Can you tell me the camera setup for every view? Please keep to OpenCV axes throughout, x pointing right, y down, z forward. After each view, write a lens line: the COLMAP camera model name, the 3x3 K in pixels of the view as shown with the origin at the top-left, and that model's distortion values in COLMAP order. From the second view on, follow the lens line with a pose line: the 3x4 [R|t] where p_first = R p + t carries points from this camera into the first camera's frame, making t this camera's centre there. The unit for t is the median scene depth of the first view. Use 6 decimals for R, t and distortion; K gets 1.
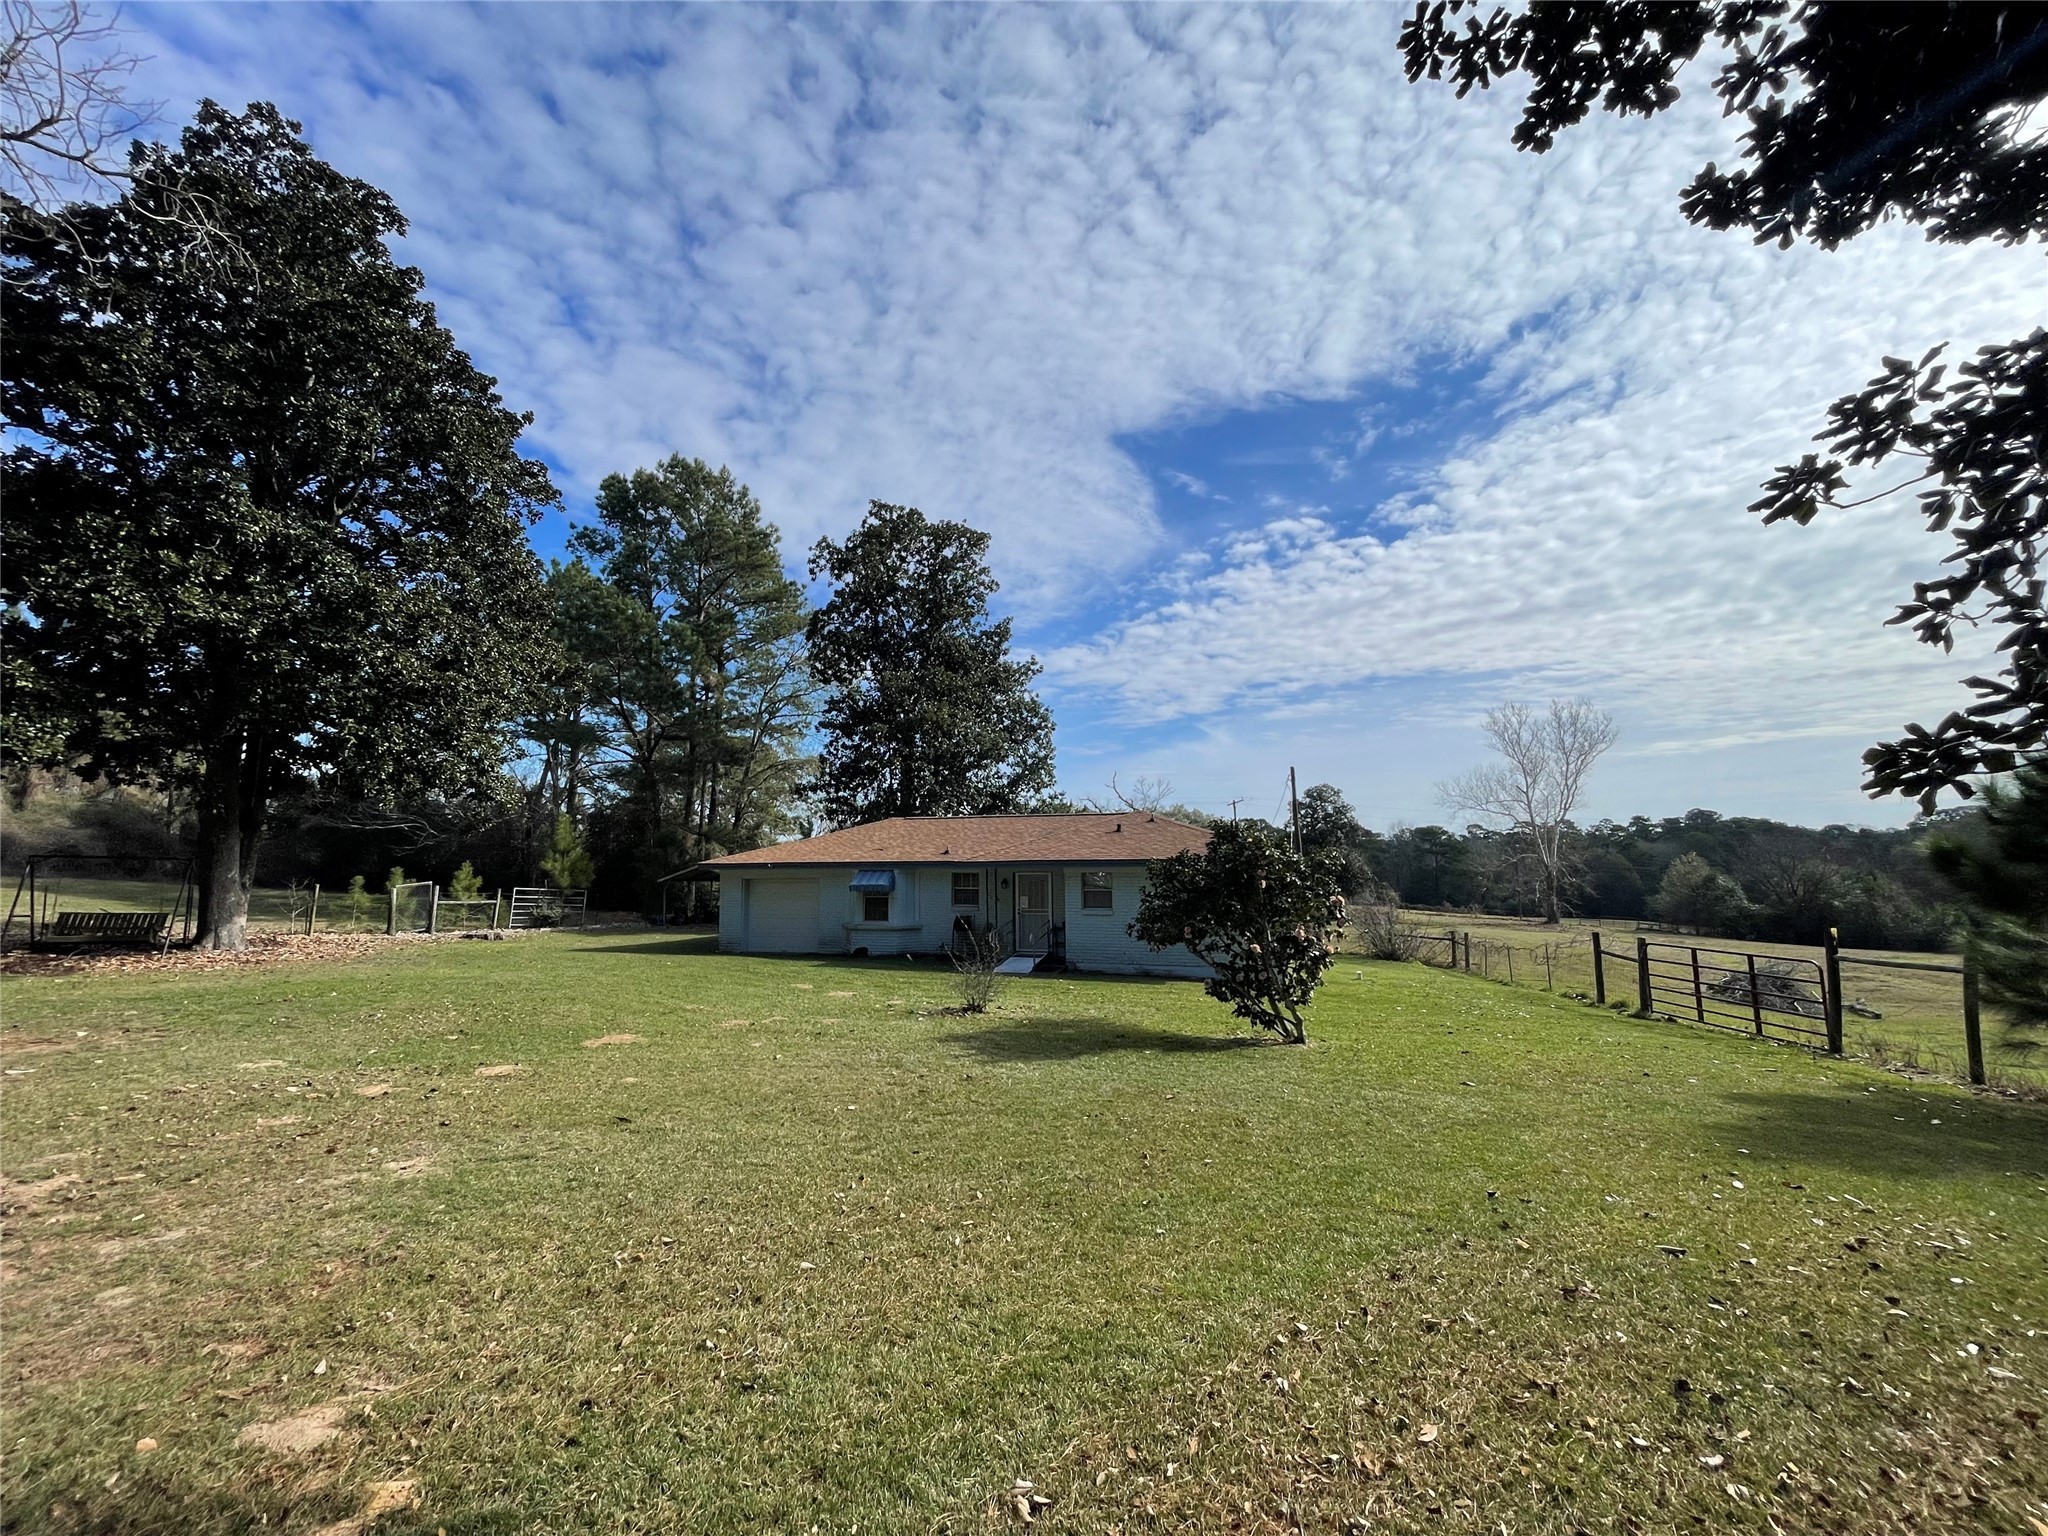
lens RADIAL K [[845.5, 0, 1014.5], [0, 845.5, 761.5], [0, 0, 1]] dist [-0.000215, 0.000135]
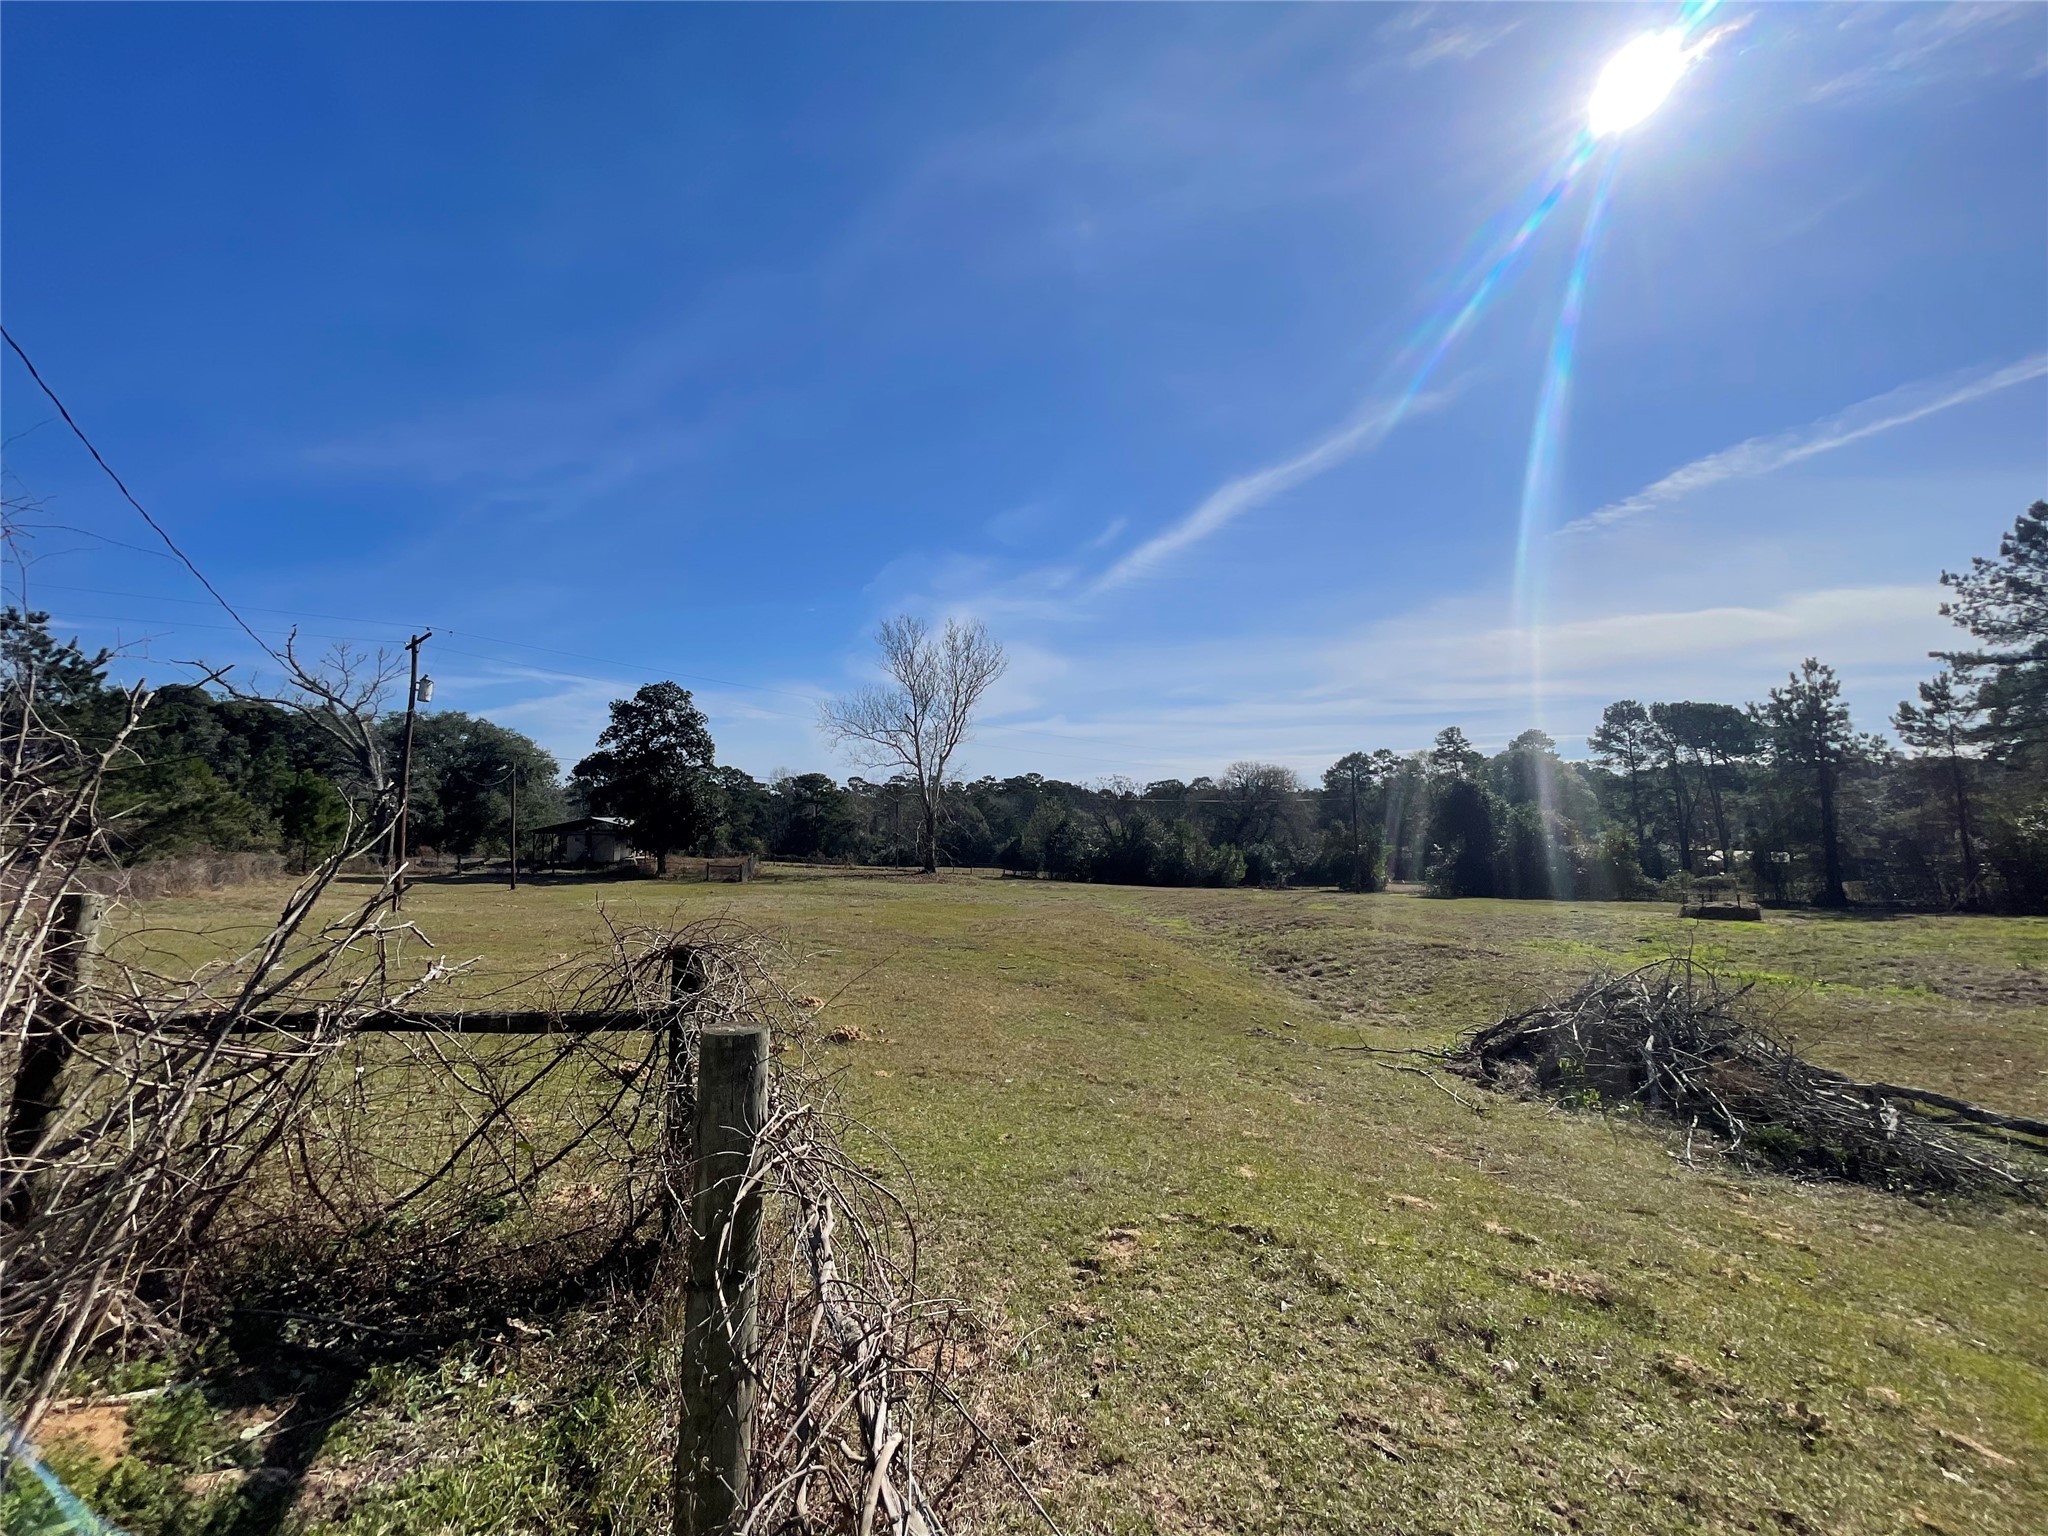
lens RADIAL K [[825.0, 0, 1027.8], [0, 825.0, 757.3], [0, 0, 1]] dist [0.001852, 0.000166]
pose [[0.762932, 0.059518, 0.643734, 0.369371], [-0.085580, 0.996288, 0.009312, 0.129823], [-0.640790, -0.062195, 0.765193, 0.672664]]
